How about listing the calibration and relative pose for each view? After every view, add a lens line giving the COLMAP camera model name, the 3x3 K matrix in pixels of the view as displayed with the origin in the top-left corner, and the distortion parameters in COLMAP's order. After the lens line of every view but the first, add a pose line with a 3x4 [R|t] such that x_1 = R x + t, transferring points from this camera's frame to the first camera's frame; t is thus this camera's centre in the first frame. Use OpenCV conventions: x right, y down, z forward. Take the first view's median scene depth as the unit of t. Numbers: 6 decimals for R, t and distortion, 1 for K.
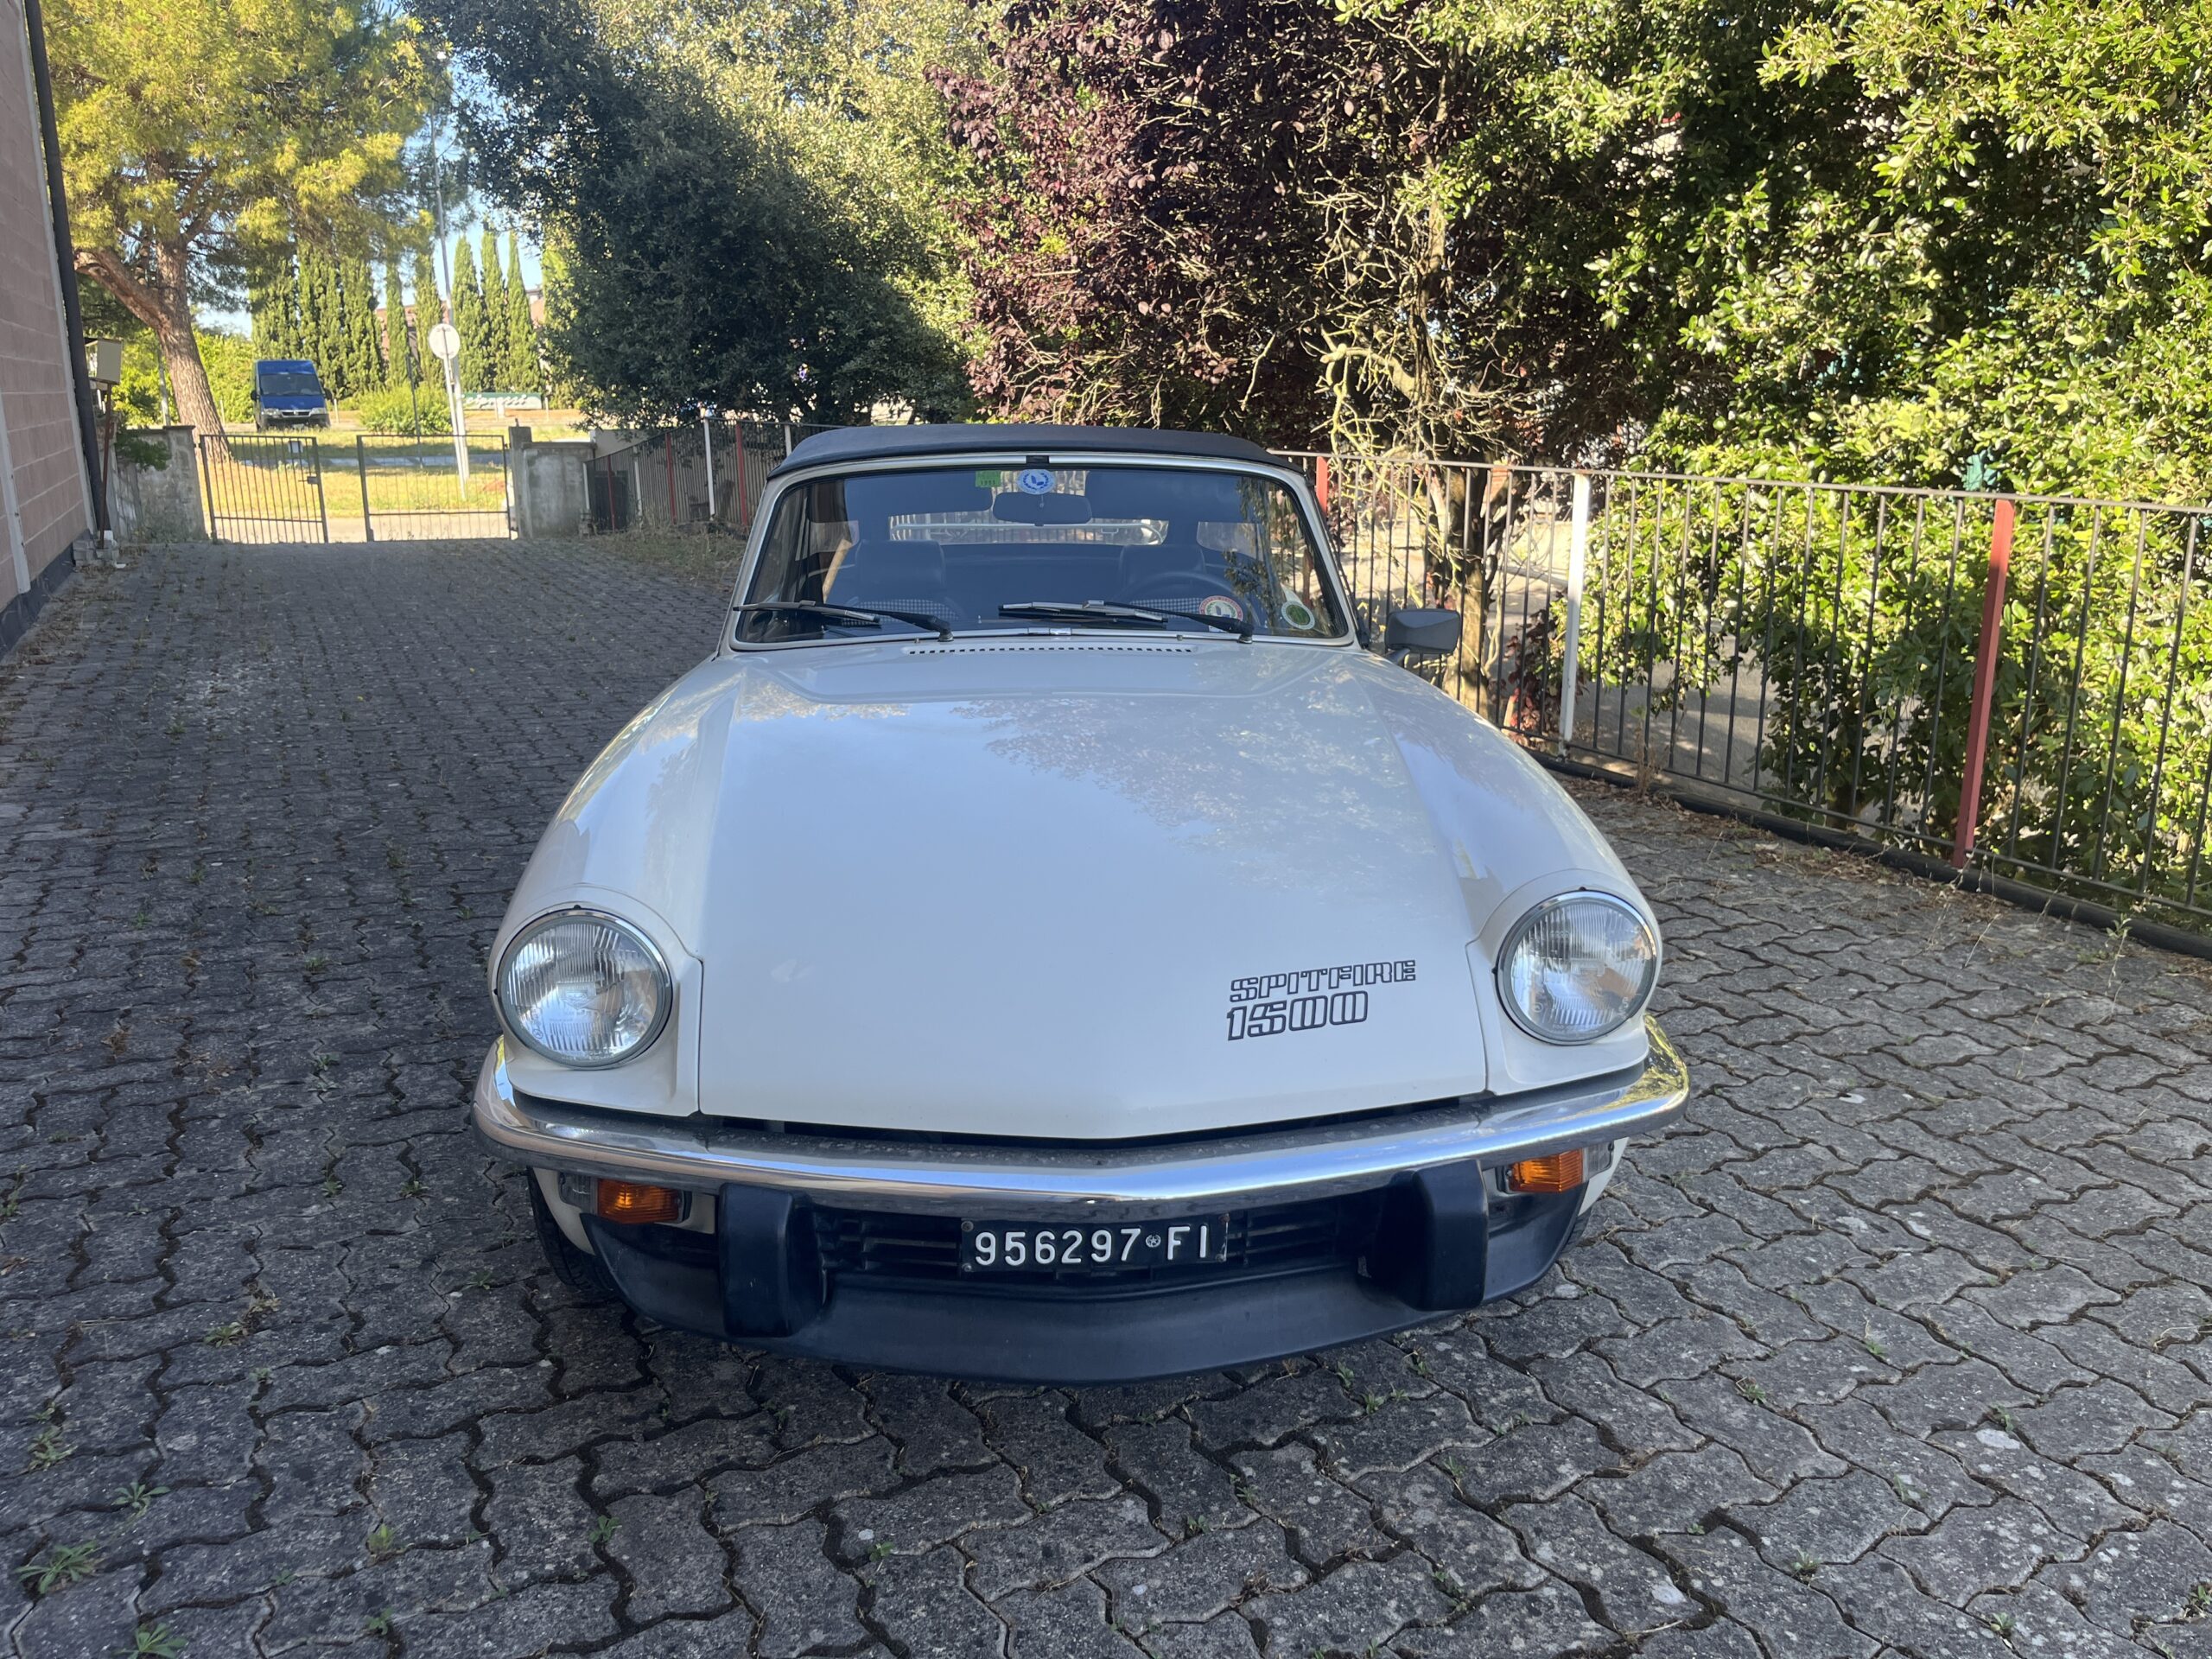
lens RADIAL K [[1681.9, 0, 1113.0], [0, 1681.9, 833.4], [0, 0, 1]] dist [0.060507, -0.090182]
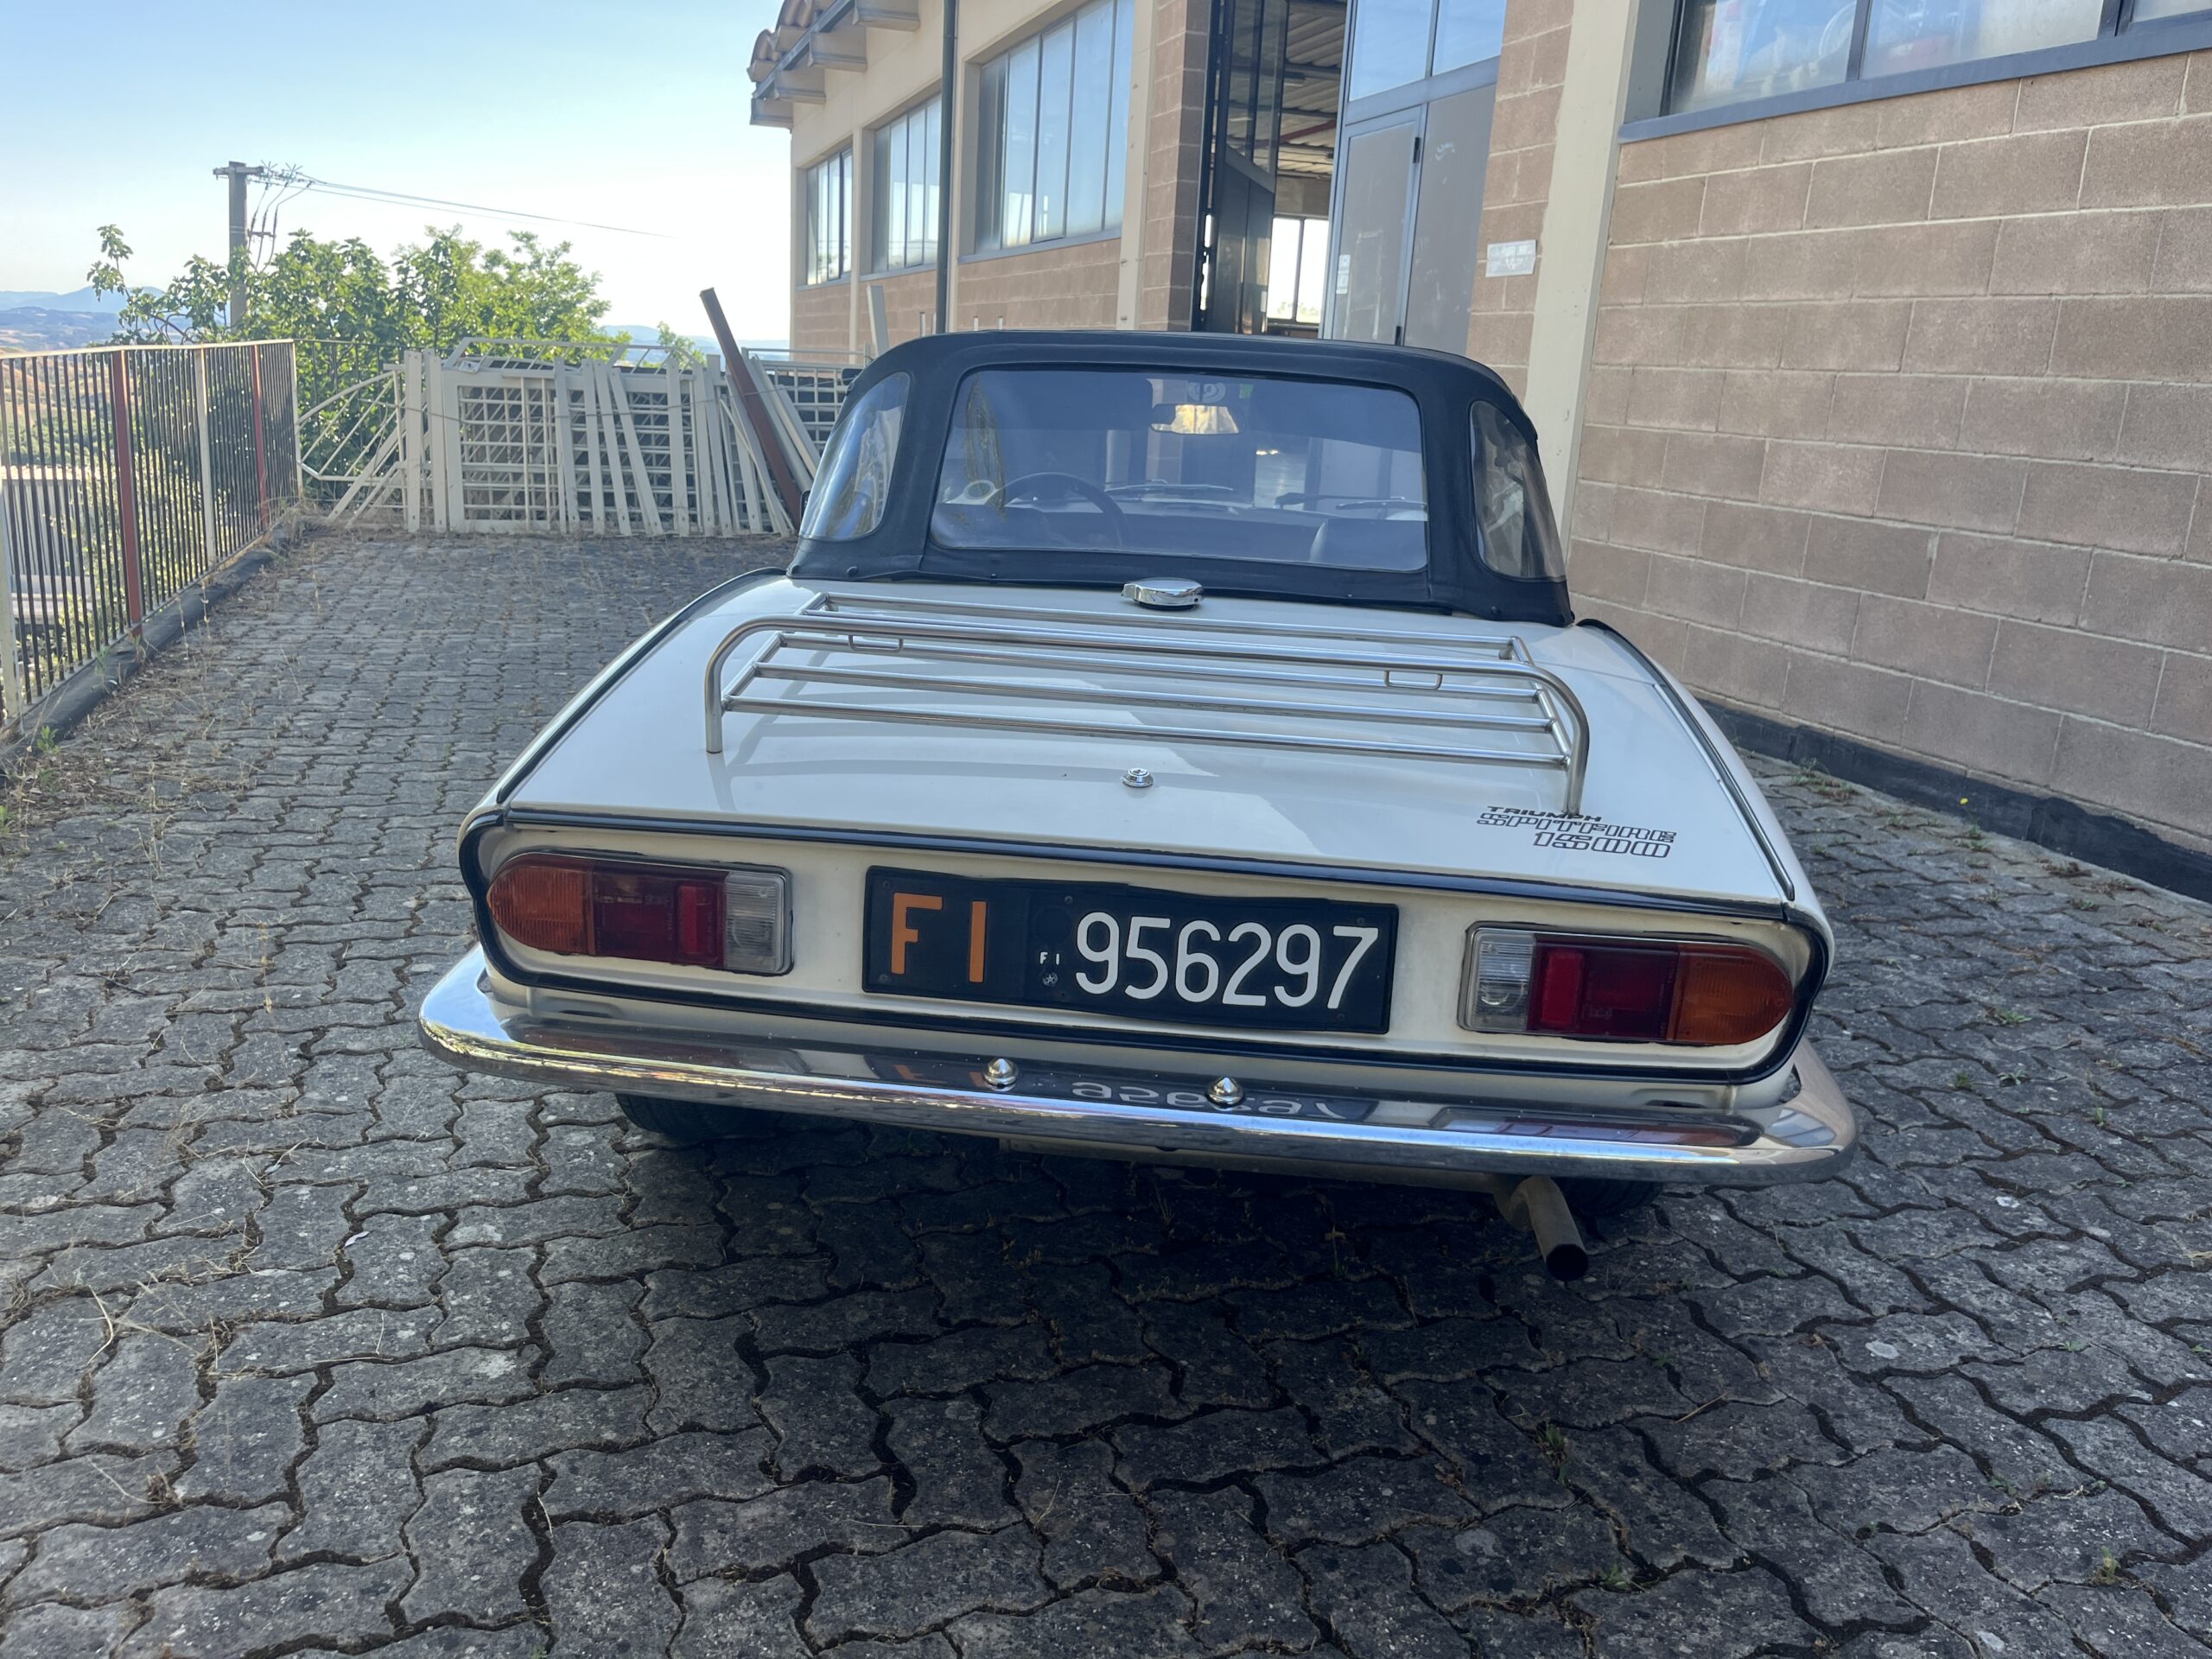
lens RADIAL K [[1681.9, 0, 1092.9], [0, 1681.9, 826.7], [0, 0, 1]] dist [0.060507, -0.090182]
pose [[-0.986286, -0.092423, 0.136741, -0.134263], [-0.012894, 0.869119, 0.494435, -0.457582], [-0.164542, 0.485891, -0.858391, 1.908240]]
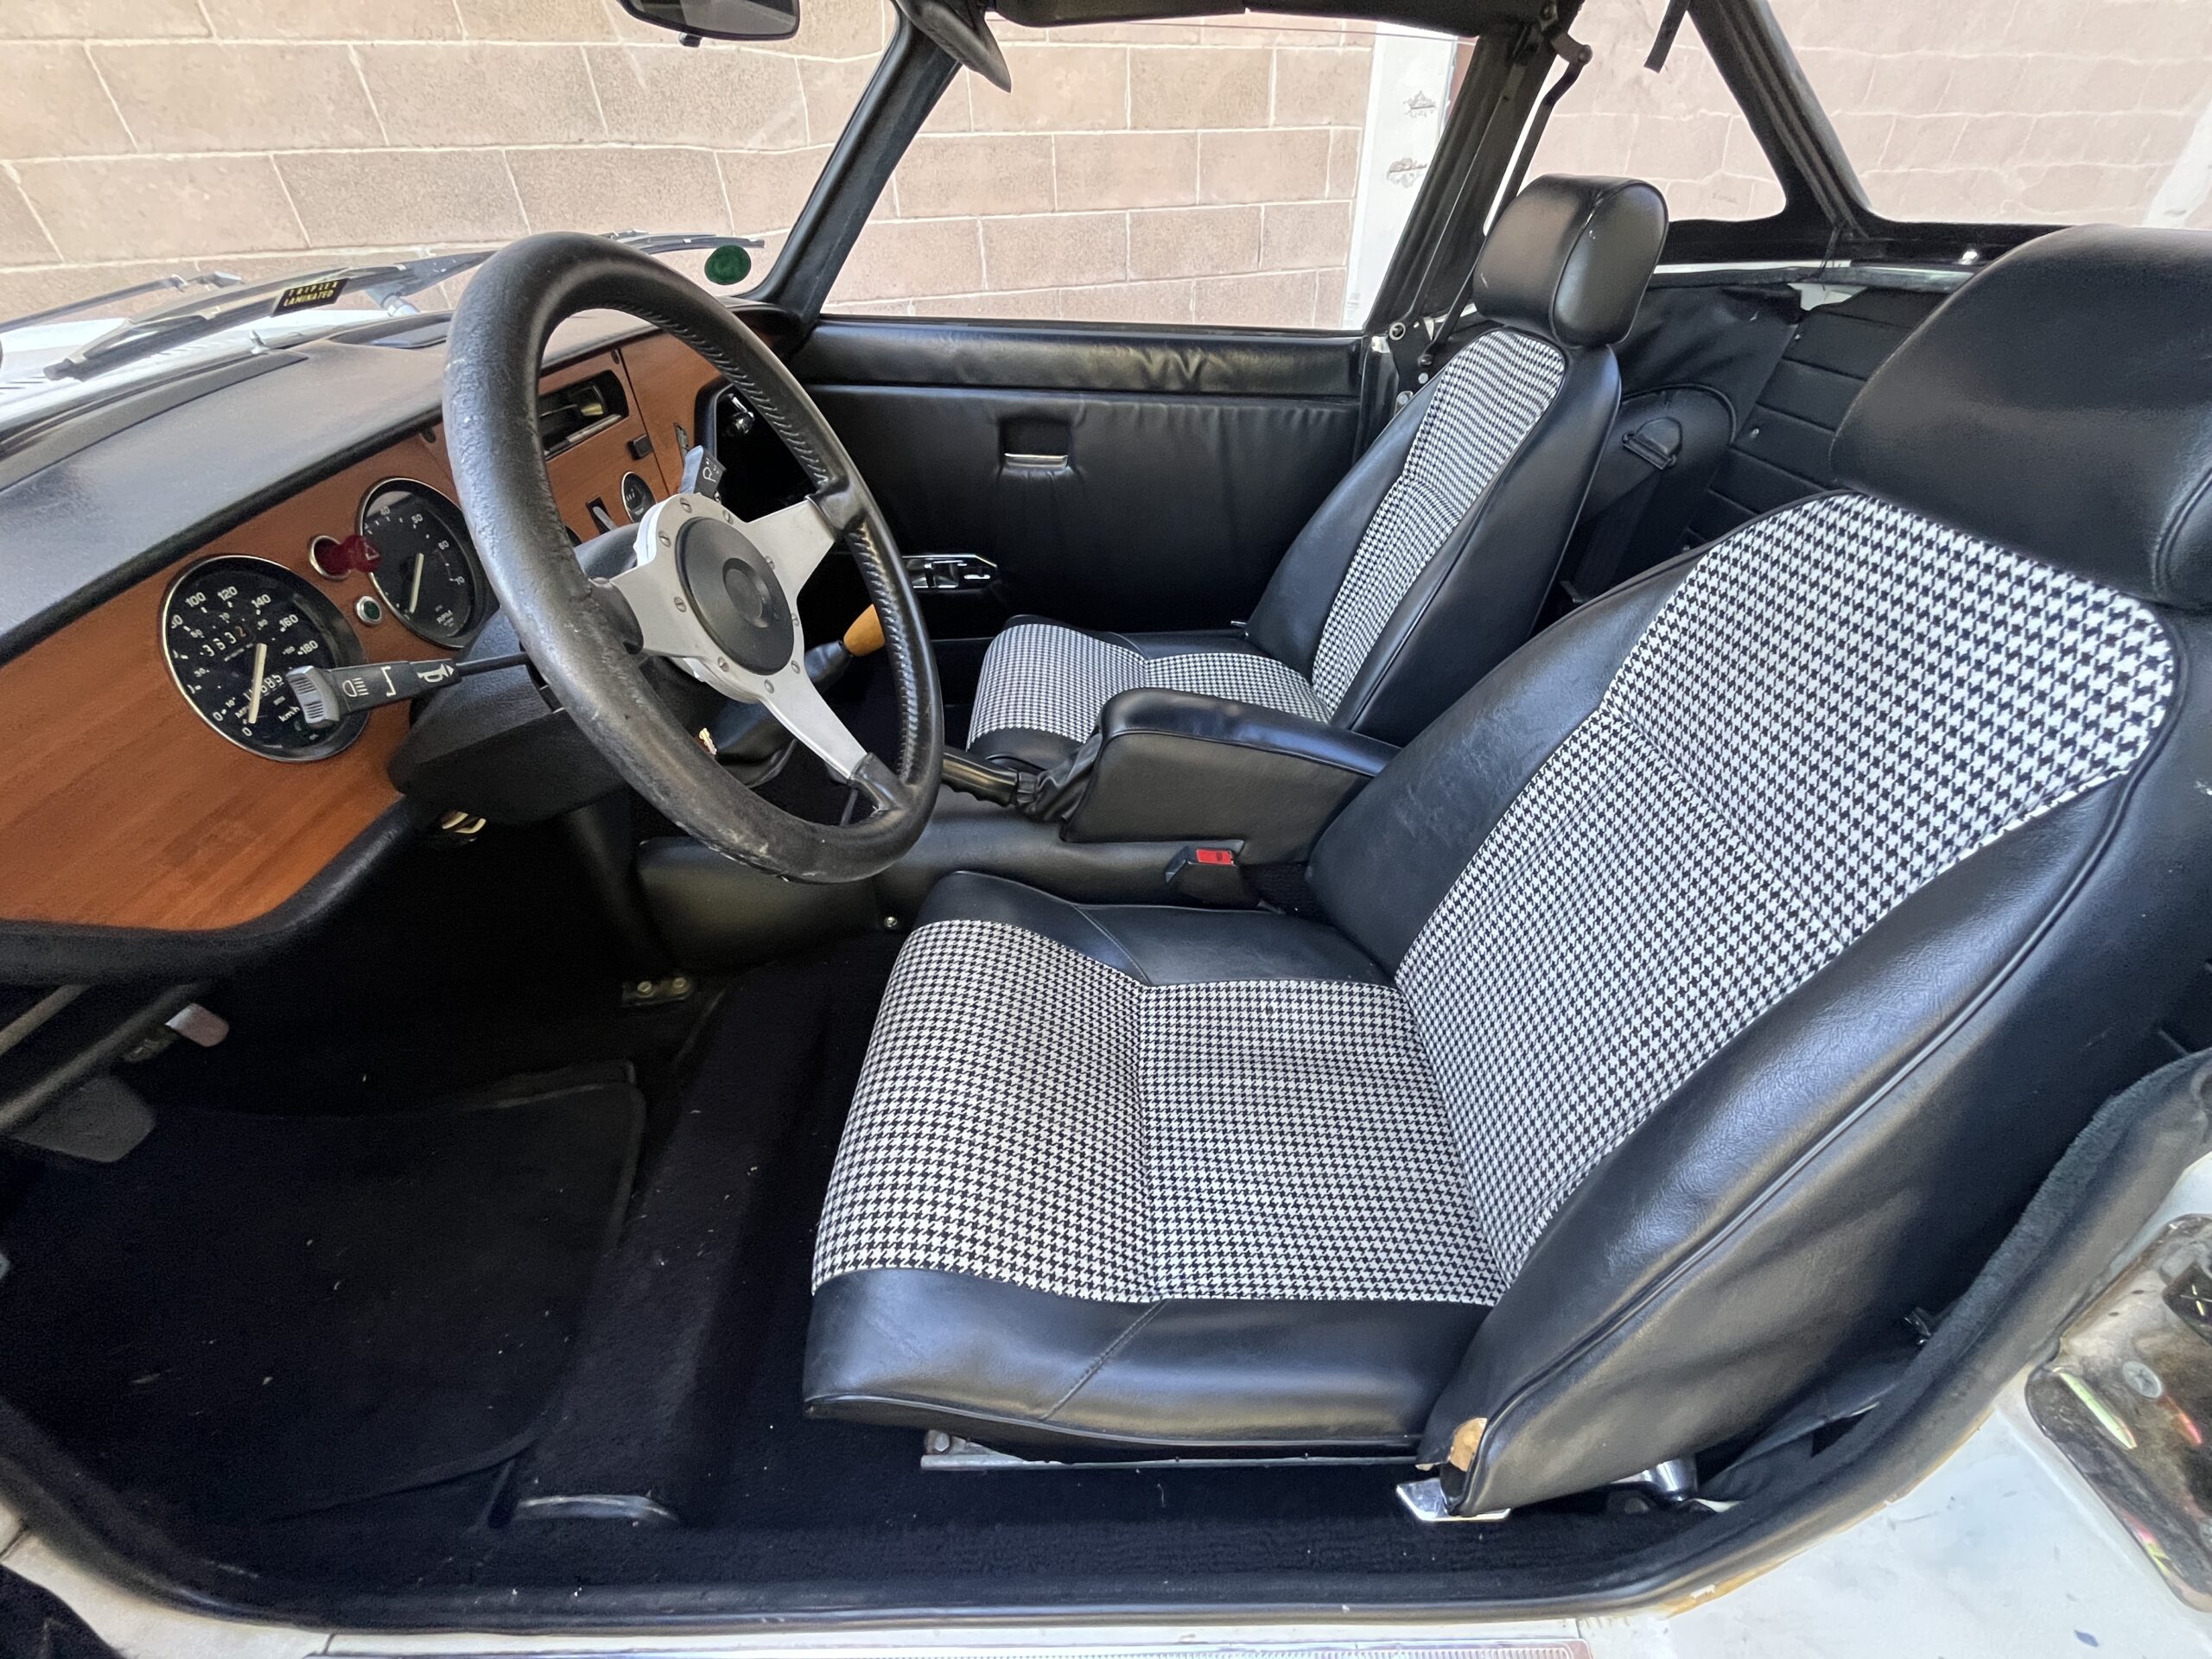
lens RADIAL K [[889.1, 0, 1100.6], [0, 889.1, 832.3], [0, 0, 1]] dist [-0.002914, 0.000253]
pose [[-0.079490, 0.601308, -0.795053, 0.170218], [-0.225988, 0.765940, 0.601884, -0.179462], [0.970881, 0.227516, 0.075004, 1.051888]]
